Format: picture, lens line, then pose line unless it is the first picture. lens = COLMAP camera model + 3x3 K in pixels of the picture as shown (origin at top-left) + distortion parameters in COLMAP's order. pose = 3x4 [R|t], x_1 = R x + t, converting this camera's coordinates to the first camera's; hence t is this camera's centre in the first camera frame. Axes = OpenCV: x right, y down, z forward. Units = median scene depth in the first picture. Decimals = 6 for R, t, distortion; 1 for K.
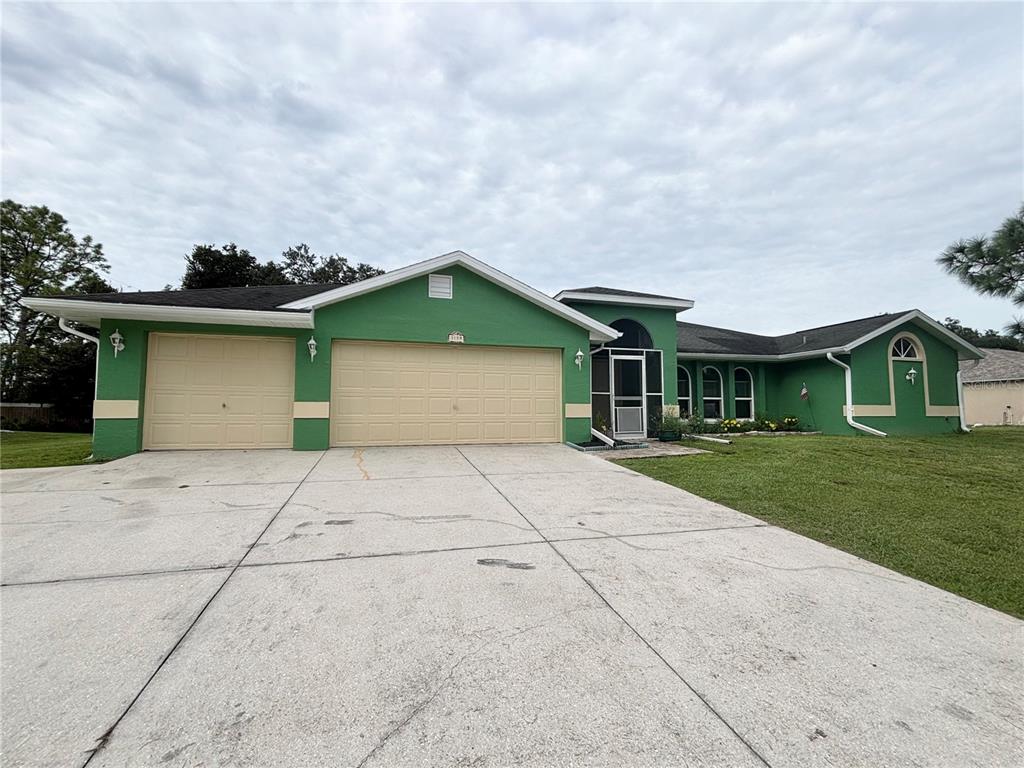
lens RADIAL K [[451.0, 0, 514.7], [0, 451.0, 385.0], [0, 0, 1]] dist [0.006936, 0.001878]
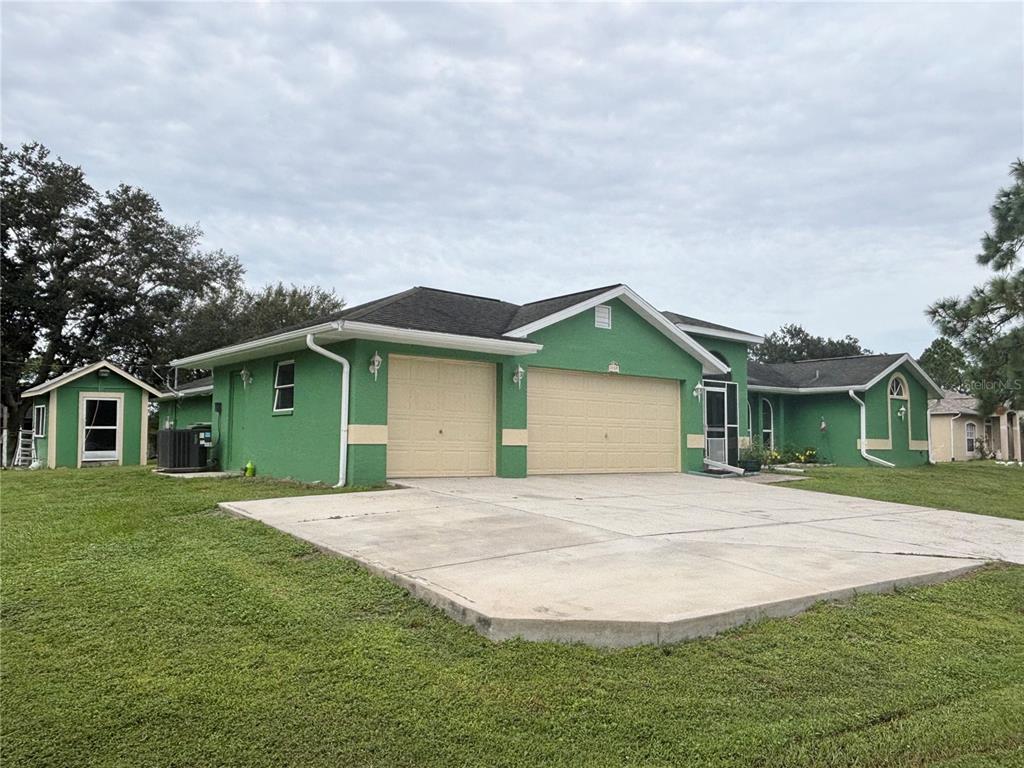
lens RADIAL K [[772.4, 0, 494.2], [0, 772.4, 395.9], [0, 0, 1]] dist [0.047884, -0.077308]
pose [[0.924438, 0.034966, 0.379726, -0.764474], [-0.036052, 0.999341, -0.004254, -0.018131], [-0.379625, -0.009758, 0.925089, -0.372269]]
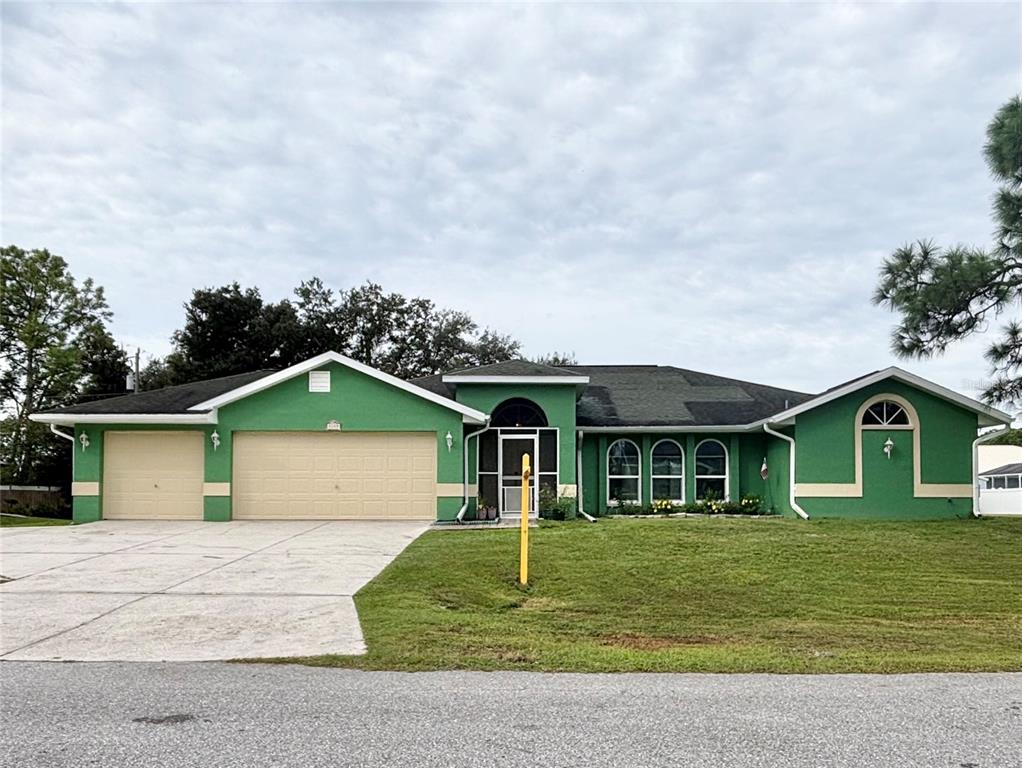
lens RADIAL K [[831.6, 0, 516.8], [0, 831.6, 492.3], [0, 0, 1]] dist [0.017188, -0.012735]
pose [[0.956049, -0.002120, -0.293200, 0.682655], [0.015984, 0.998864, 0.044899, -0.018517], [0.292772, -0.047612, 0.954996, -0.644064]]
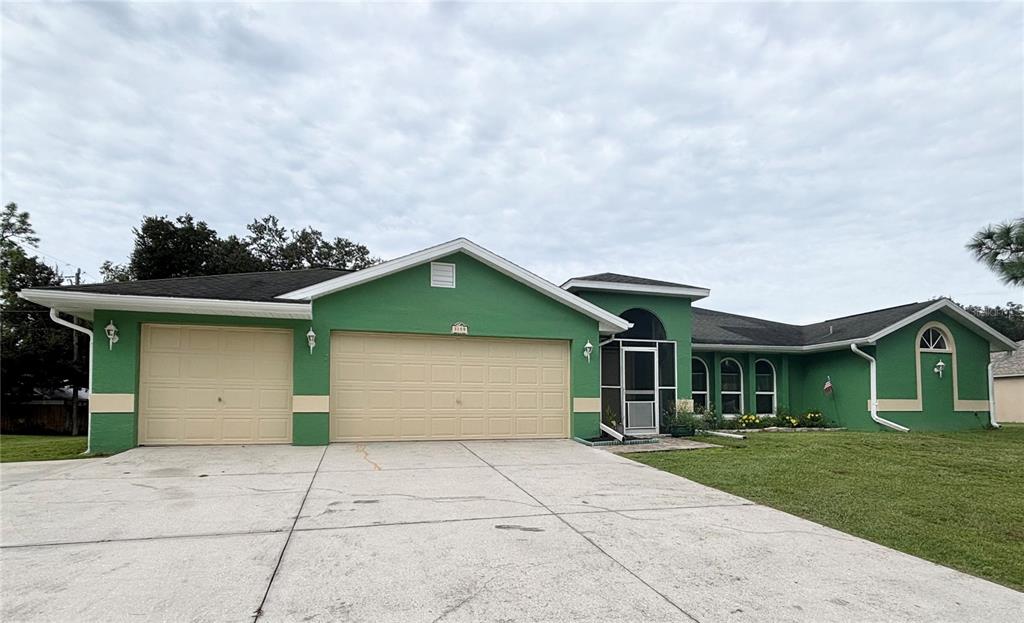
lens RADIAL K [[535.9, 0, 527.4], [0, 535.9, 393.3], [0, 0, 1]] dist [0.010830, -0.002924]
pose [[0.999777, -0.001419, 0.021065, -0.007591], [0.000878, 0.999670, 0.025683, 0.002186], [-0.021095, -0.025658, 0.999448, -0.105835]]
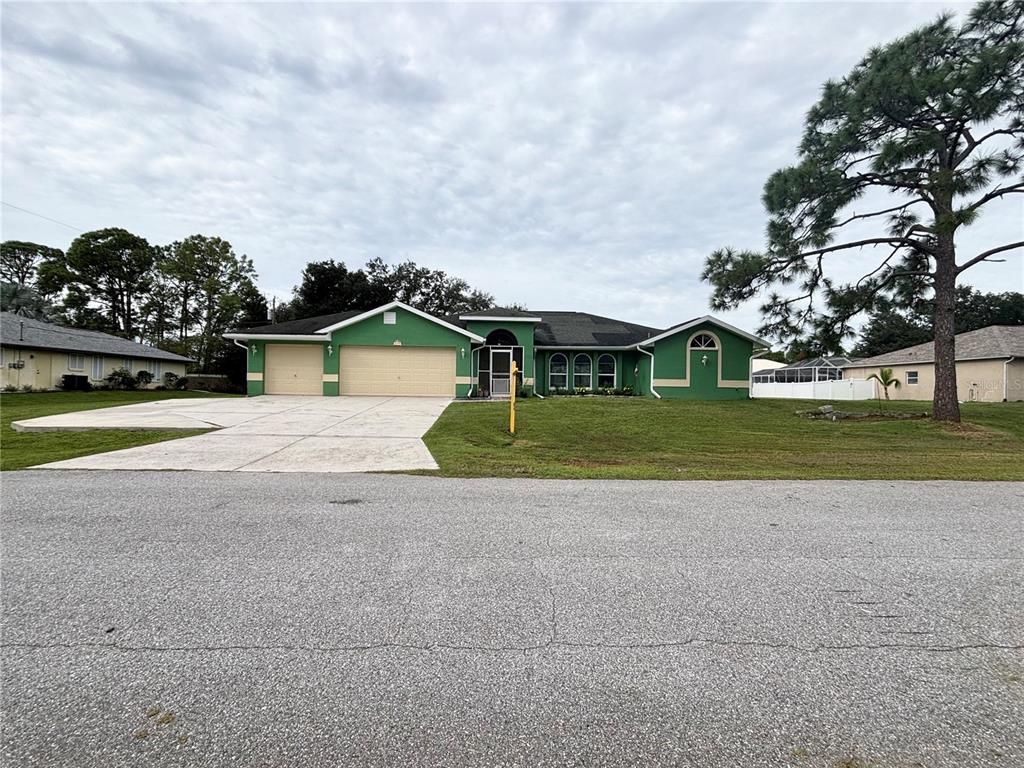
lens RADIAL K [[472.3, 0, 505.5], [0, 472.3, 392.5], [0, 0, 1]] dist [0.009931, -0.004316]
pose [[0.967052, 0.015796, -0.254088, 0.646033], [0.001463, 0.997712, 0.067595, -0.020151], [0.254575, -0.065740, 0.964816, -0.682494]]
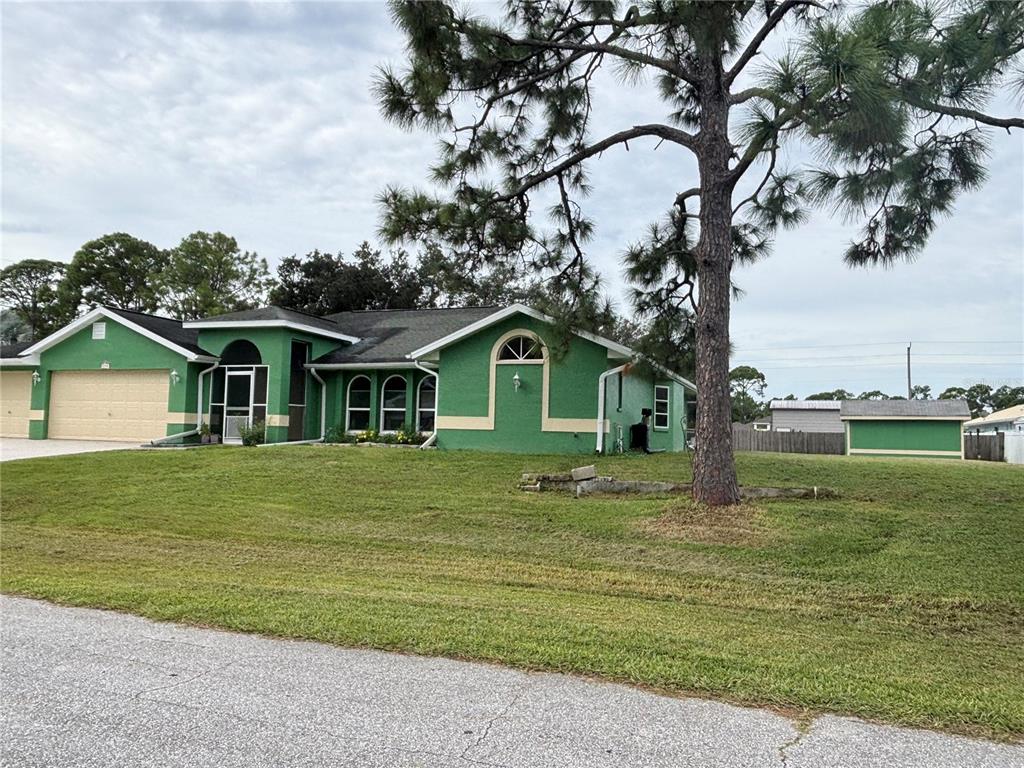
lens RADIAL K [[770.8, 0, 489.1], [0, 770.8, 394.4], [0, 0, 1]] dist [0.044038, -0.065970]
pose [[0.791534, -0.012096, -0.611005, 1.716168], [0.012652, 0.999914, -0.003405, 0.006953], [0.610994, -0.005035, 0.791619, -0.149709]]
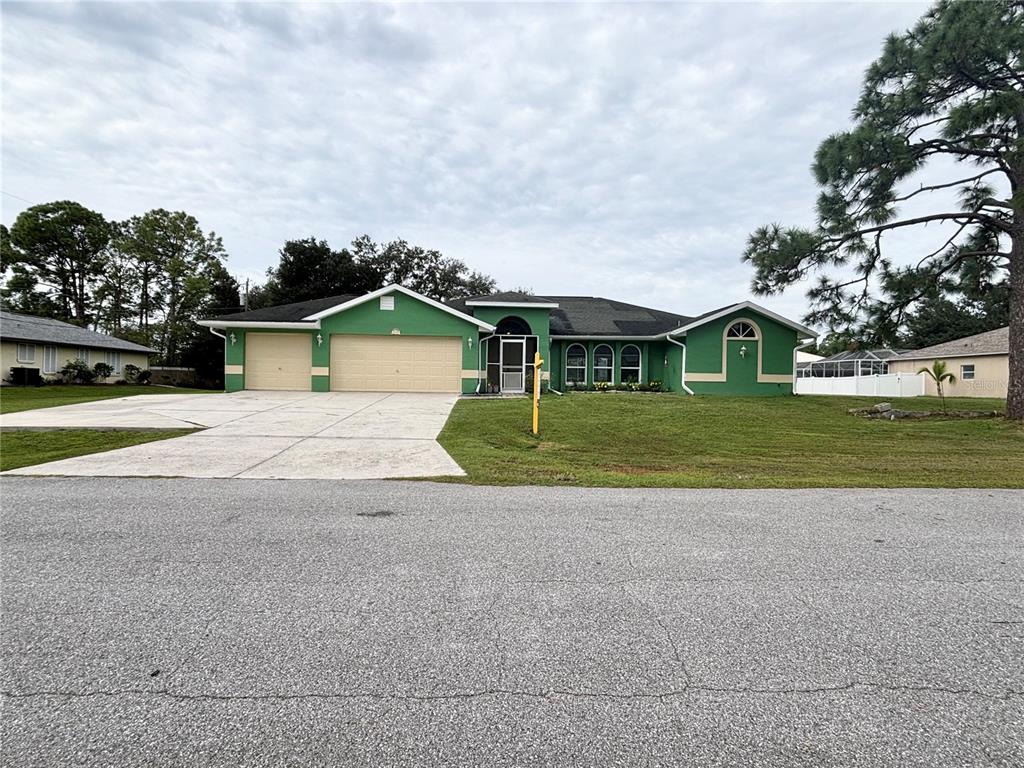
lens RADIAL K [[529.8, 0, 505.7], [0, 529.8, 392.0], [0, 0, 1]] dist [0.009173, -0.003043]
pose [[0.968510, 0.018746, -0.248268, 0.598489], [-0.000012, 0.997165, 0.075244, -0.019229], [0.248975, -0.072872, 0.965765, -0.680637]]
